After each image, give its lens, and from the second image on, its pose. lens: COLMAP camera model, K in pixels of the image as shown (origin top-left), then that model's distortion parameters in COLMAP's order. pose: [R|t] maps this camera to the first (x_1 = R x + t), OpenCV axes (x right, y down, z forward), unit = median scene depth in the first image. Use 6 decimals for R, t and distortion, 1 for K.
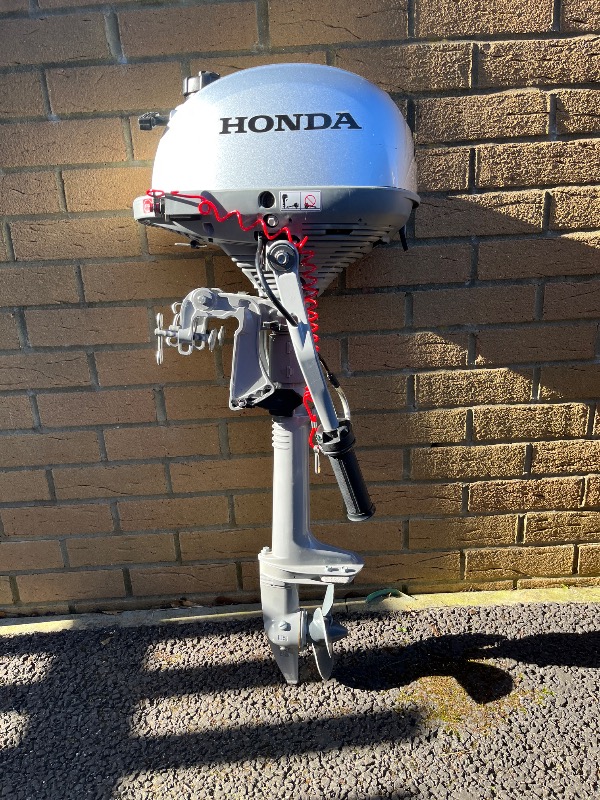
lens RADIAL K [[603.9, 0, 293.7], [0, 603.9, 404.8], [0, 0, 1]] dist [0.055780, -0.089405]
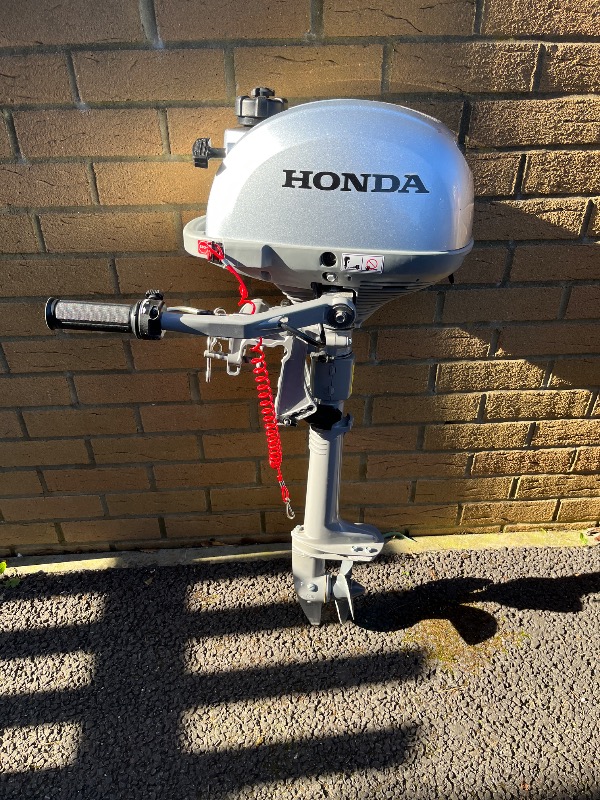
lens RADIAL K [[603.9, 0, 293.7], [0, 603.9, 404.8], [0, 0, 1]] dist [0.055780, -0.089405]
pose [[0.998344, 0.011646, 0.056333, -0.118889], [-0.027018, 0.959486, 0.280458, -0.295304], [-0.050785, -0.281516, 0.958212, -0.020685]]
